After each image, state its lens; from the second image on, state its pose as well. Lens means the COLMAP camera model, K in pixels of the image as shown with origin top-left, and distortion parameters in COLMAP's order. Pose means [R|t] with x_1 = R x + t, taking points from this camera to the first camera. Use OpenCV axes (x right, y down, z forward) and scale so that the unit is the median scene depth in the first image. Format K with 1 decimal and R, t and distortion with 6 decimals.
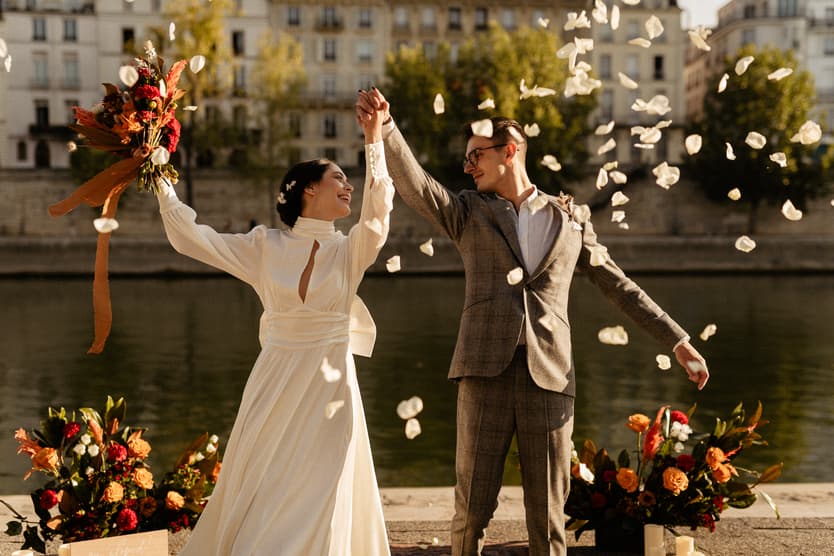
lens RADIAL K [[1164.1, 0, 422.2], [0, 1164.1, 277.8], [0, 0, 1]] dist [0.128559, -0.066669]
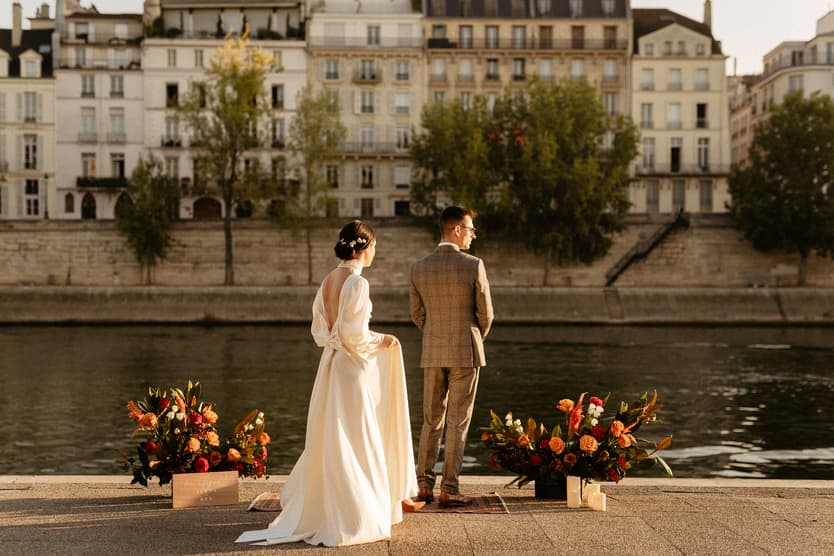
lens RADIAL K [[1196.3, 0, 368.8], [0, 1196.3, 274.5], [0, 0, 1]] dist [0.127668, -0.041024]
pose [[0.996941, 0.001885, -0.078139, 0.061419], [-0.005520, 0.998911, -0.046330, 0.036251], [0.077966, 0.046620, 0.995865, -0.420198]]
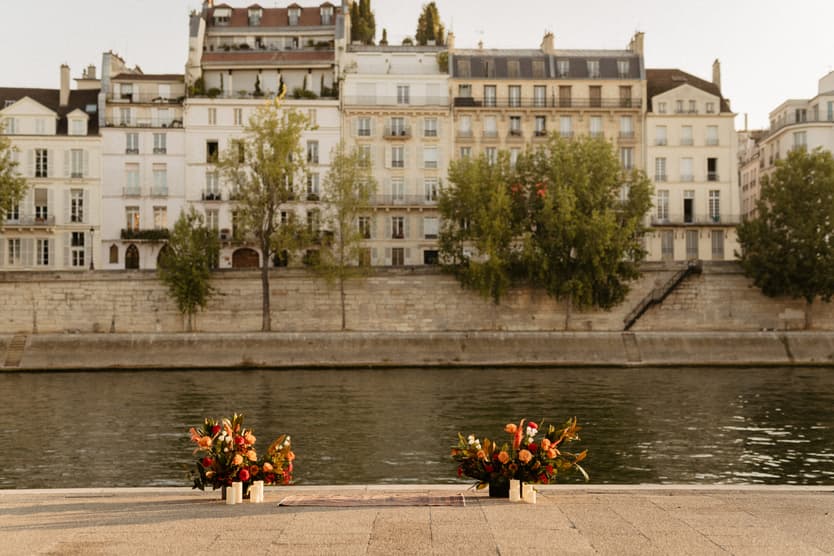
lens RADIAL K [[1164.1, 0, 422.2], [0, 1164.1, 277.8], [0, 0, 1]] dist [0.128559, -0.066669]
pose [[0.998085, -0.005752, -0.061594, 0.153816], [0.000711, 0.996669, -0.081547, 0.034500], [0.061858, 0.081347, 0.994764, -0.872115]]
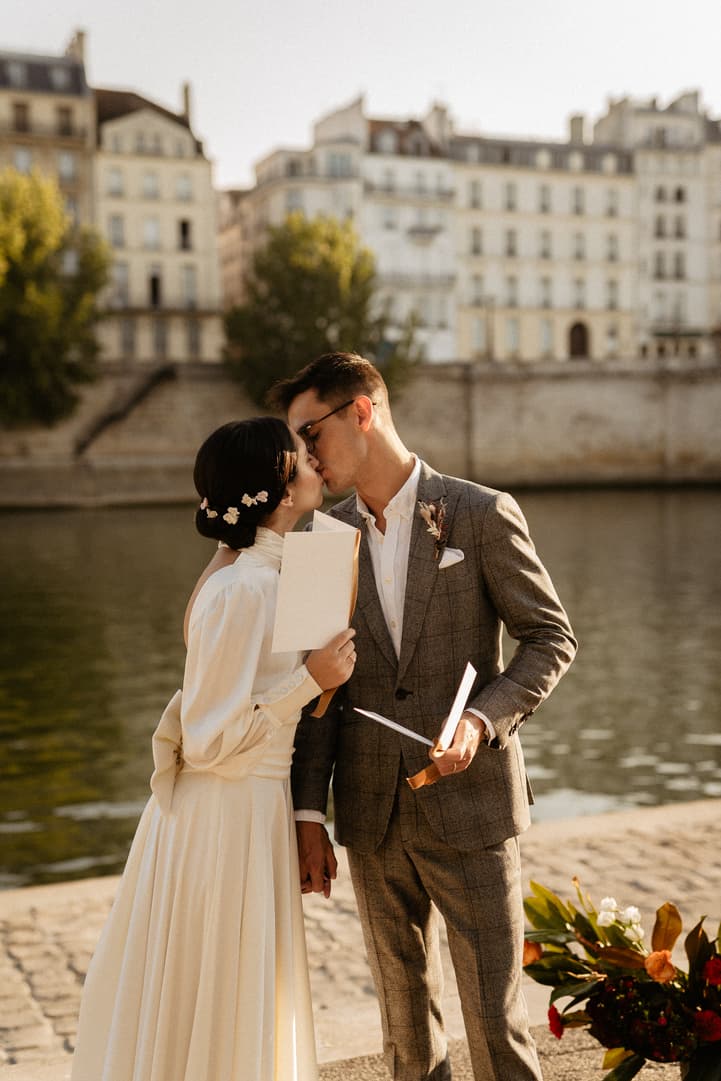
lens RADIAL K [[1508.9, 0, 360.5], [0, 1508.9, 540.5], [0, 0, 1]] dist [0.128559, -0.066669]
pose [[0.948330, -0.031780, 0.315690, -0.189156], [0.024966, 0.999360, 0.025607, -0.049899], [-0.316302, -0.016402, 0.948517, 0.423169]]
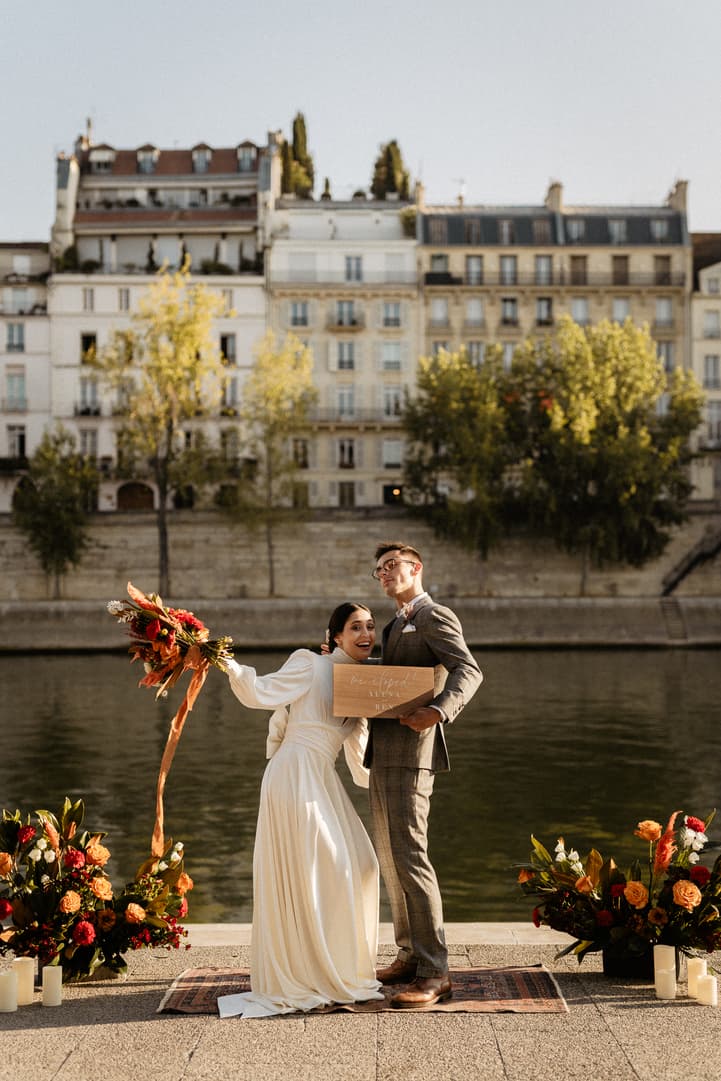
lens RADIAL K [[1564.1, 0, 370.9], [0, 1564.1, 530.0], [0, 0, 1]] dist [0.123765, -0.048867]
pose [[0.997880, -0.008000, -0.064581, 0.050927], [0.002961, 0.996969, -0.077748, -0.011106], [0.065007, 0.077392, 0.994879, -0.220051]]
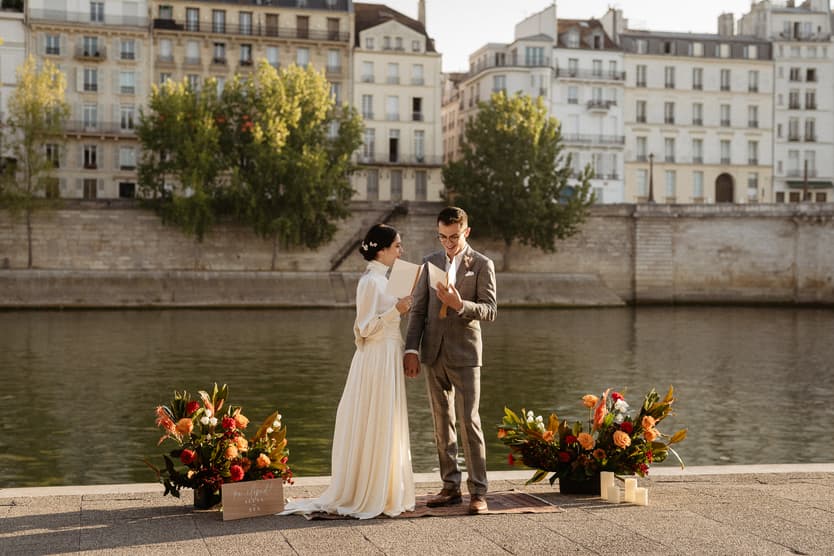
lens RADIAL K [[1189.2, 0, 358.3], [0, 1189.2, 258.6], [0, 0, 1]] dist [0.130427, -0.029420]
pose [[0.987209, 0.009296, 0.159162, -0.306567], [-0.001910, 0.998917, -0.046495, 0.020922], [-0.159422, 0.045596, 0.986157, -0.358095]]
